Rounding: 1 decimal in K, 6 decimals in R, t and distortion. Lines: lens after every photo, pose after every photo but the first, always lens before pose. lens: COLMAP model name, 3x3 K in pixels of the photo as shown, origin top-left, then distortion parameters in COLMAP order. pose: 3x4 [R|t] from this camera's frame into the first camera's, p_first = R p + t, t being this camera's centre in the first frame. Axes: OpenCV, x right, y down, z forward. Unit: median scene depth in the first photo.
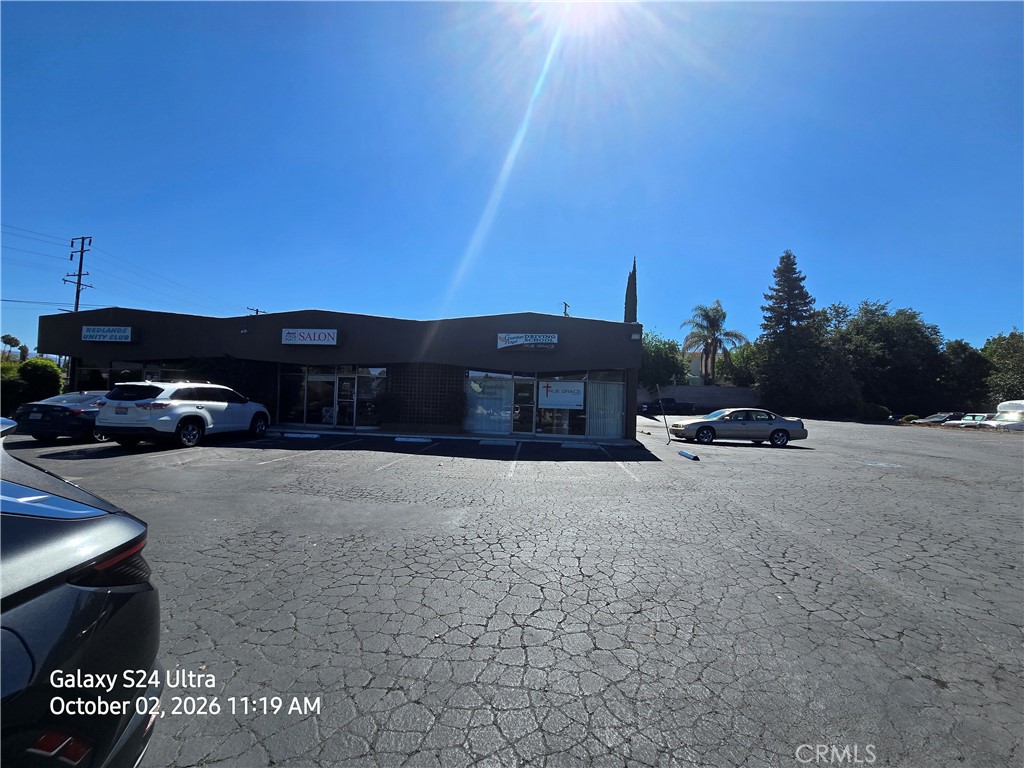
lens RADIAL K [[419.2, 0, 512.0], [0, 419.2, 384.0], [0, 0, 1]] dist [-0.003683, -0.000356]
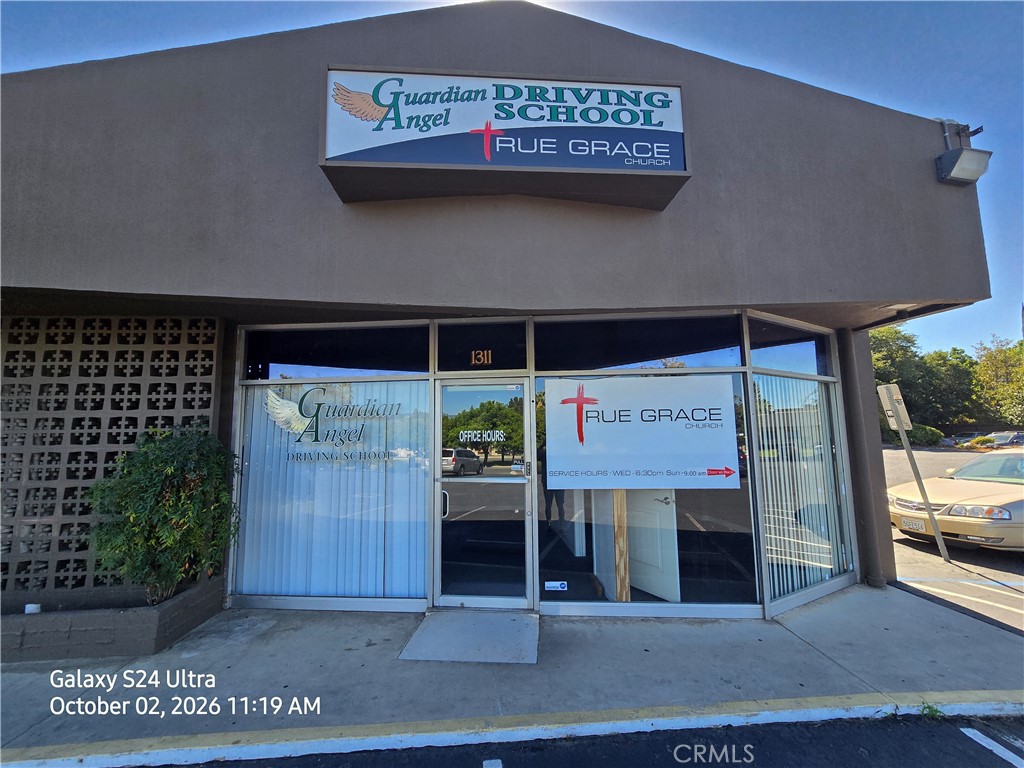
lens RADIAL K [[419.2, 0, 512.0], [0, 419.2, 384.0], [0, 0, 1]] dist [-0.003683, -0.000356]
pose [[0.985977, -0.023195, 0.165263, 0.006323], [0.036692, 0.996192, -0.079088, 0.015602], [-0.162799, 0.084042, 0.983073, 0.780881]]
